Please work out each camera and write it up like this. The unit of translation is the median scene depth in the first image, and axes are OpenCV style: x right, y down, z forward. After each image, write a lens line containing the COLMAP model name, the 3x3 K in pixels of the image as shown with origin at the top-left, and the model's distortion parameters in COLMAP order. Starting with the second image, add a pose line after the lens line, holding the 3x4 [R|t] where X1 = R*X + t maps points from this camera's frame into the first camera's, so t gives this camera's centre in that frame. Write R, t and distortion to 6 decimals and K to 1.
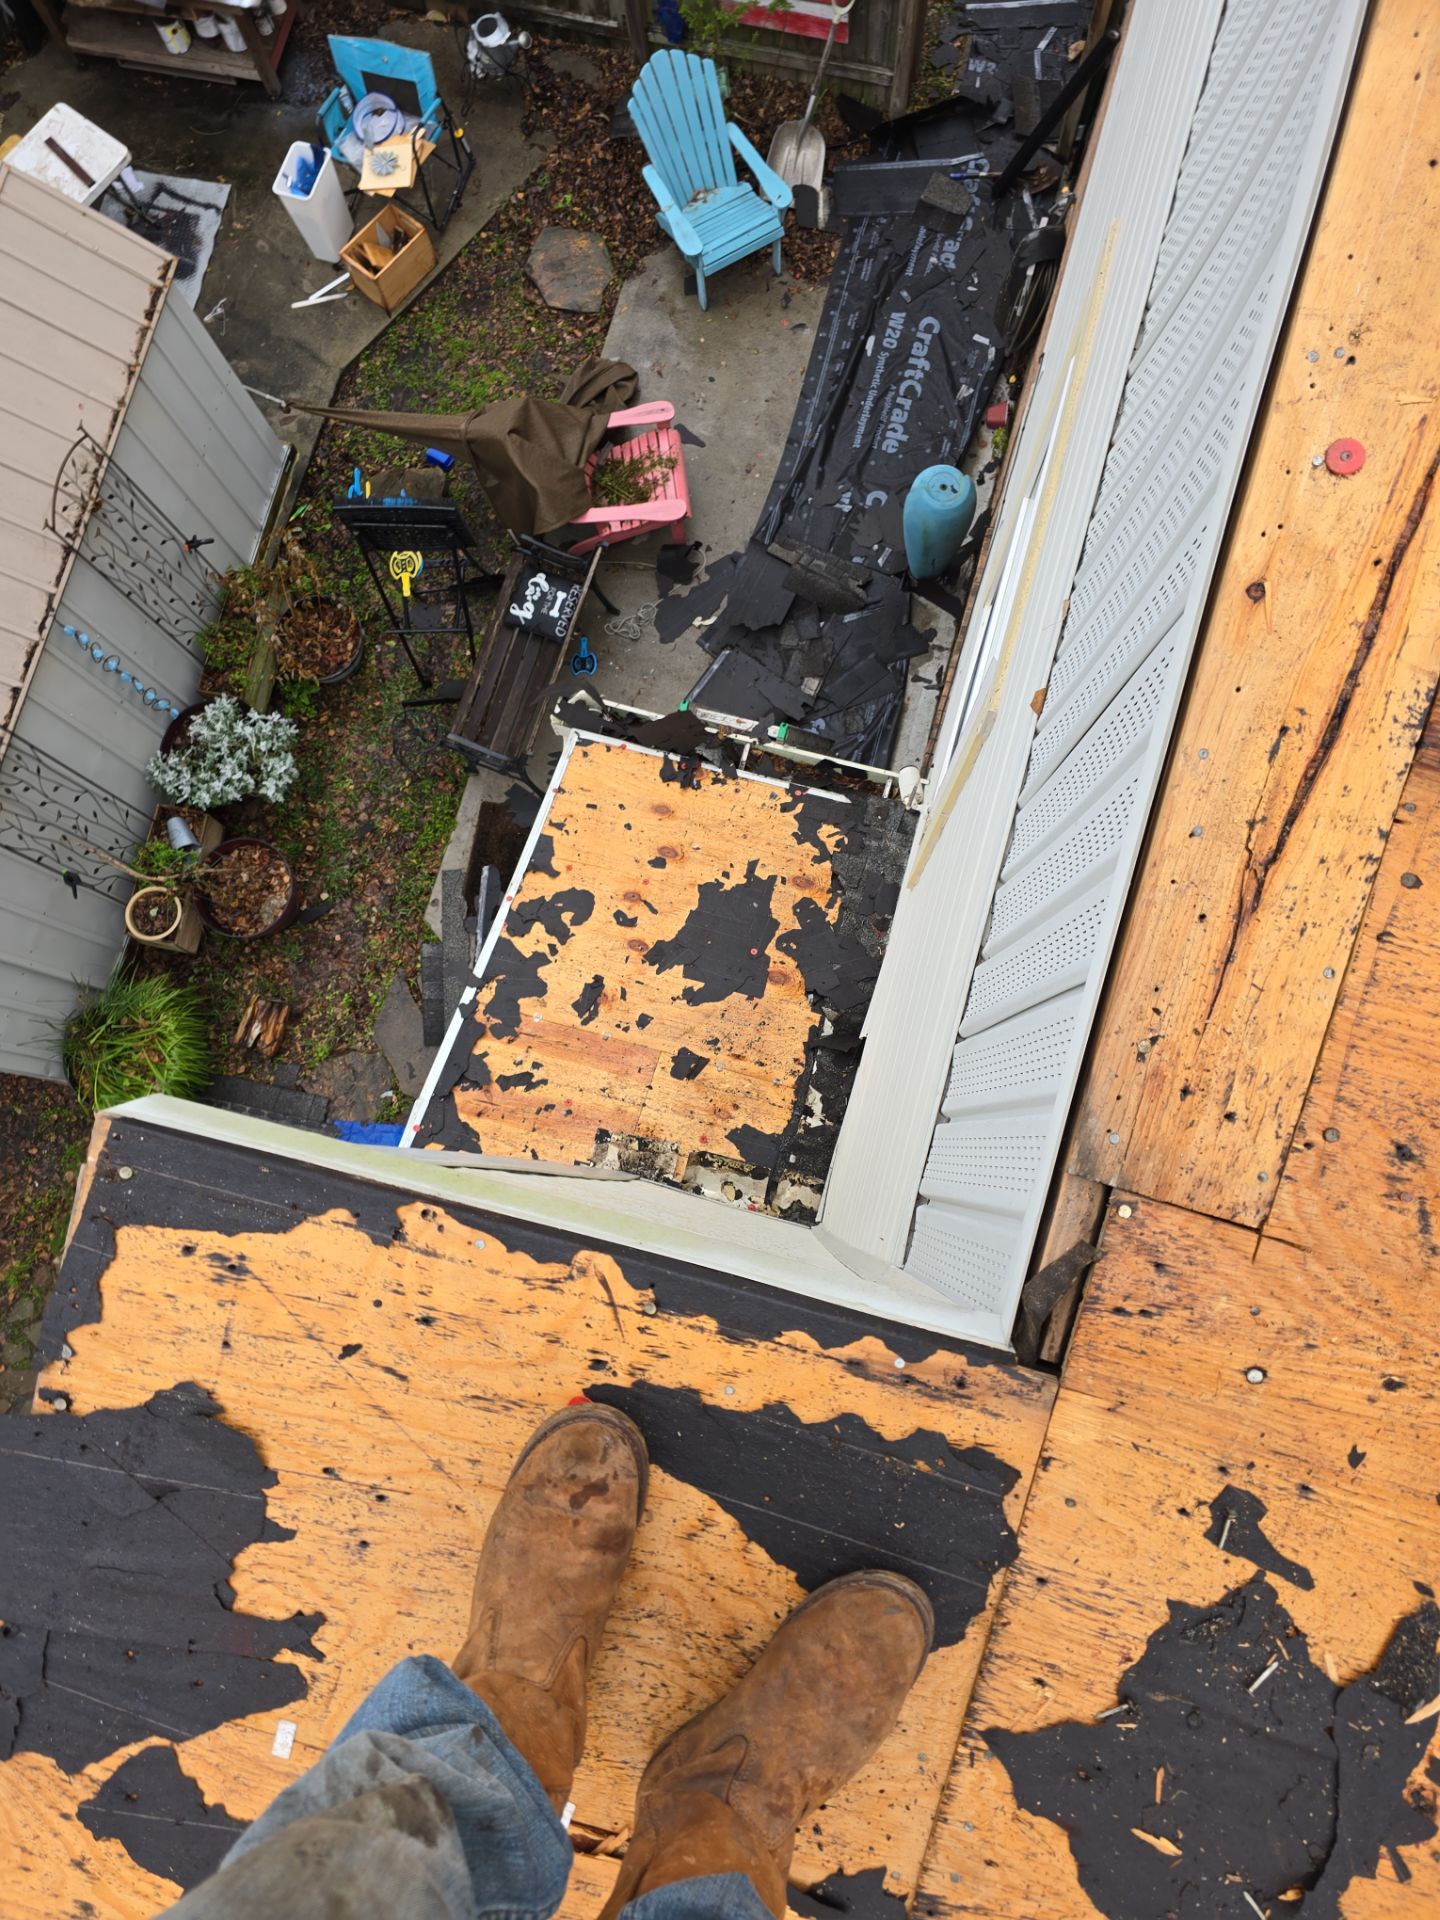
lens RADIAL K [[1275.0, 0, 718.6], [0, 1275.0, 965.0], [0, 0, 1]] dist [0.044726, -0.047322]
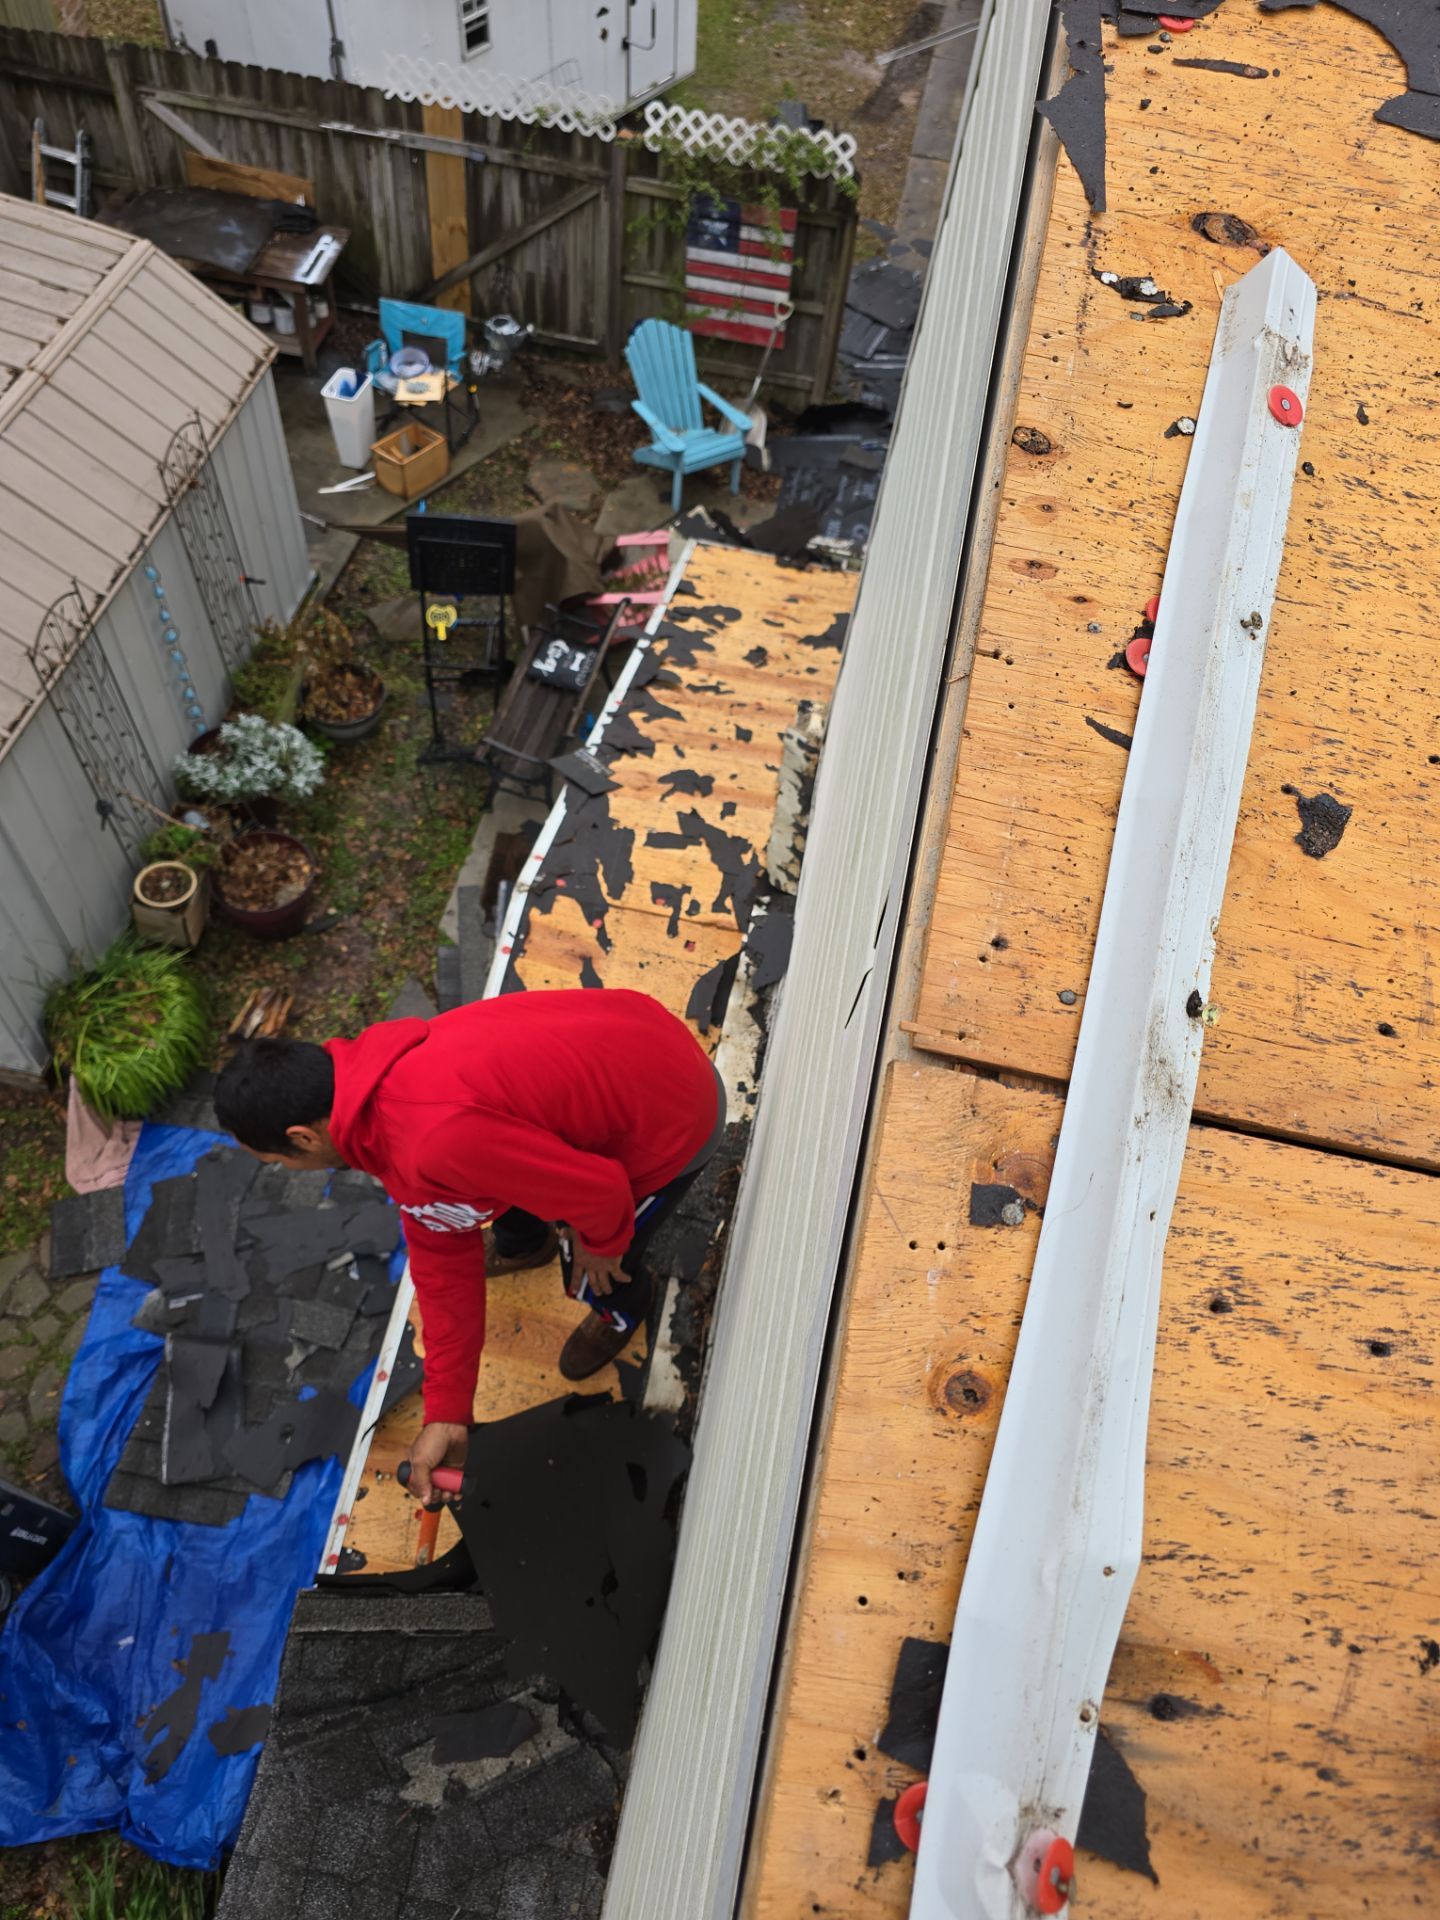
lens RADIAL K [[1275.0, 0, 718.6], [0, 1275.0, 965.0], [0, 0, 1]] dist [0.044726, -0.047322]
pose [[0.986536, 0.010168, 0.163230, -0.178405], [0.058843, 0.909159, -0.412271, 0.408003], [-0.152594, 0.416325, 0.896320, 0.099145]]
